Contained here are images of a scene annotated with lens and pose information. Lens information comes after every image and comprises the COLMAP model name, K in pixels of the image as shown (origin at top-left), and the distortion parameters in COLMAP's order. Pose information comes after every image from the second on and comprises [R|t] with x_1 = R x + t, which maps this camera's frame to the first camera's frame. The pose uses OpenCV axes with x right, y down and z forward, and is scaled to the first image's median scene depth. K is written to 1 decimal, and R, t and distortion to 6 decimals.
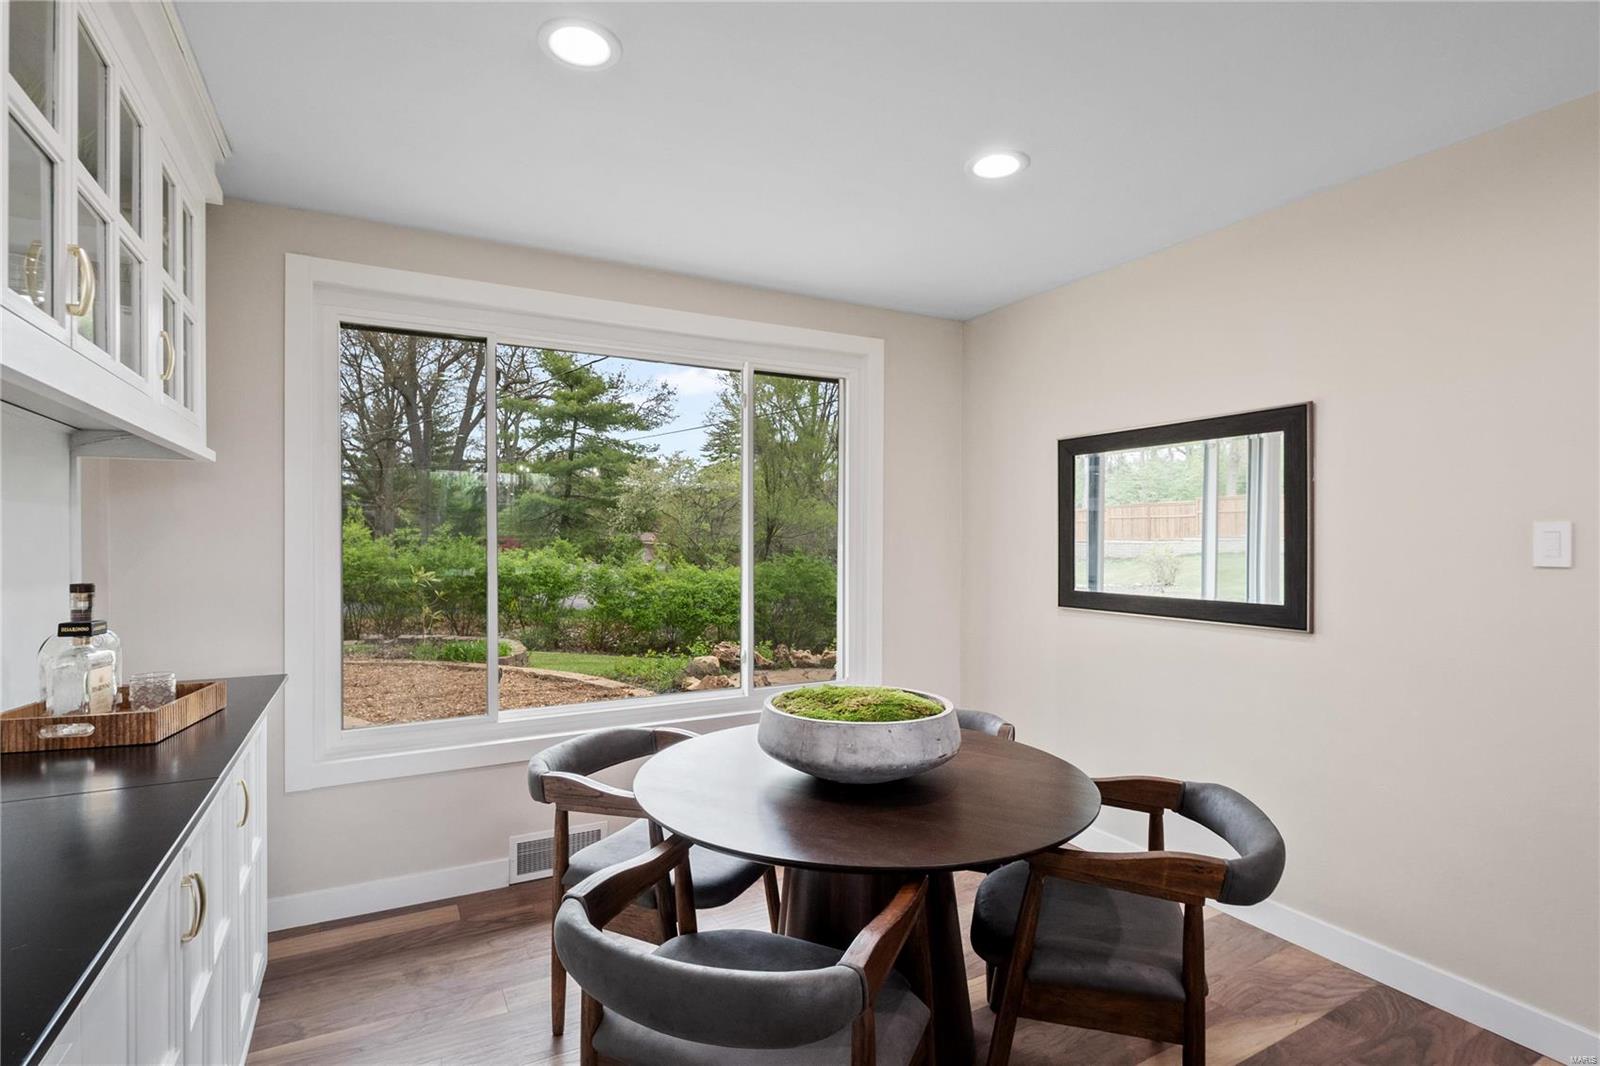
lens RADIAL K [[770.9, 0, 802.6], [0, 770.9, 537.2], [0, 0, 1]] dist [-0.006310, -0.000245]
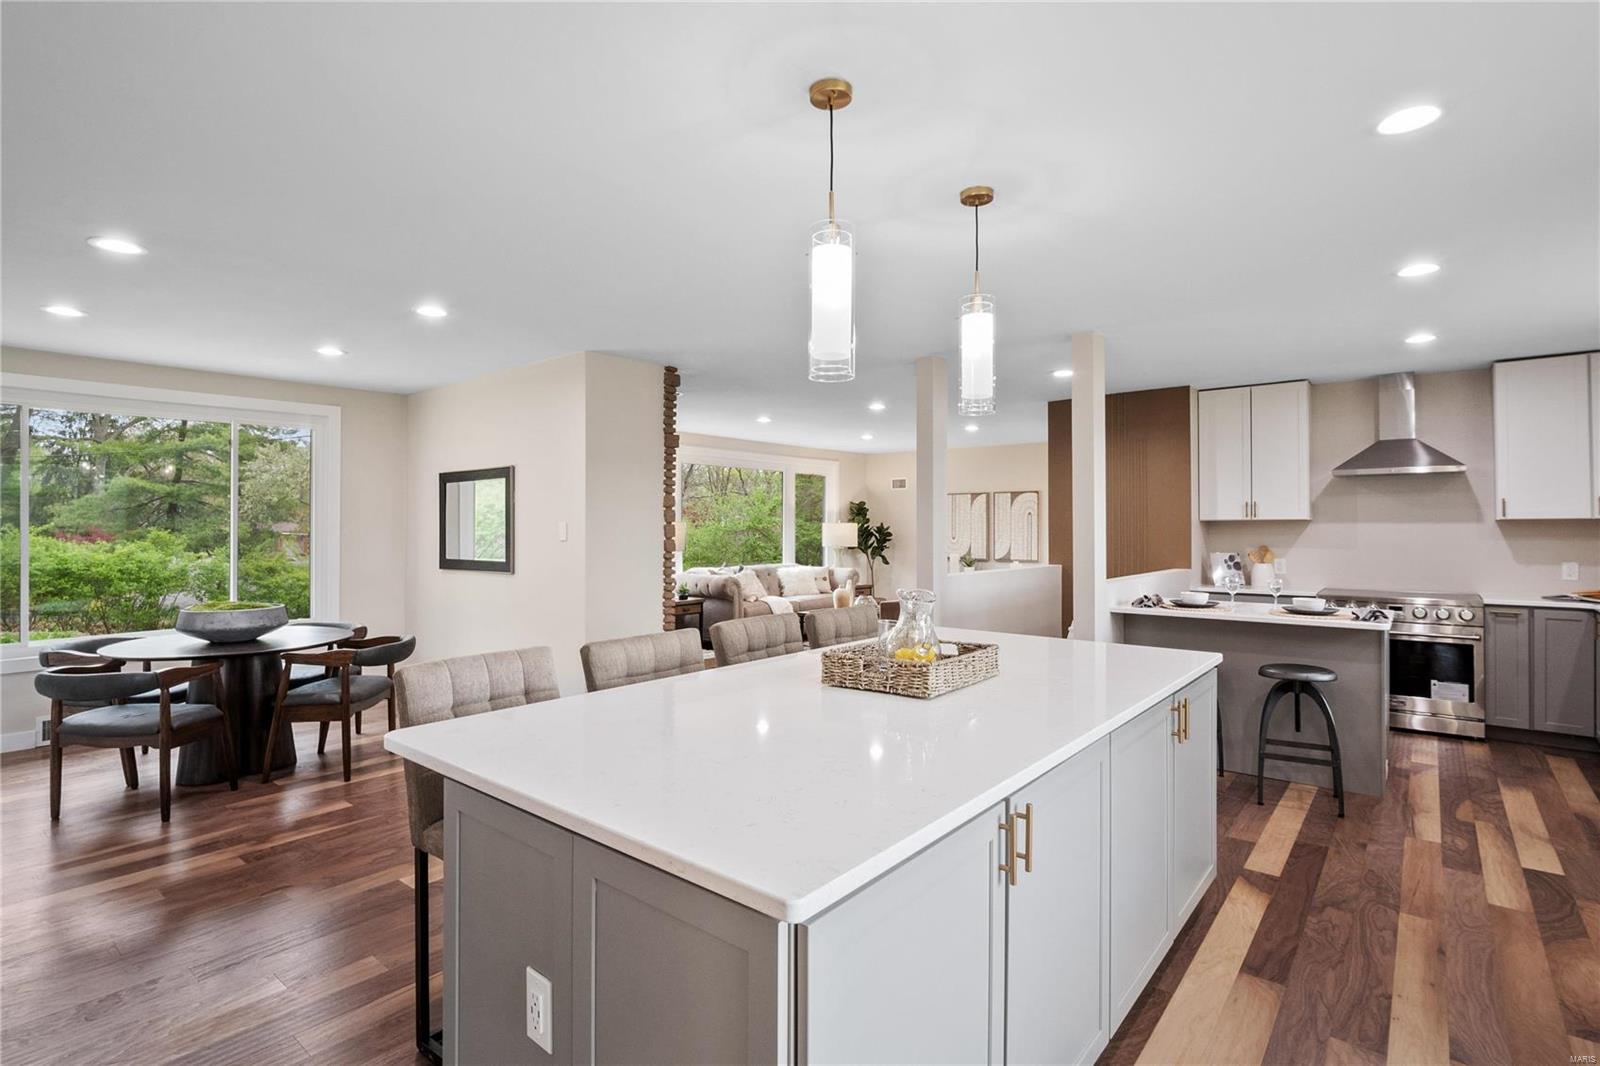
lens RADIAL K [[770.9, 0, 792.4], [0, 770.9, 515.7], [0, 0, 1]] dist [-0.006310, -0.000245]
pose [[0.932314, 0.002028, 0.361644, 0.055149], [0.002889, 0.999911, -0.013054, -0.000571], [-0.361639, 0.013215, 0.932225, -0.114749]]
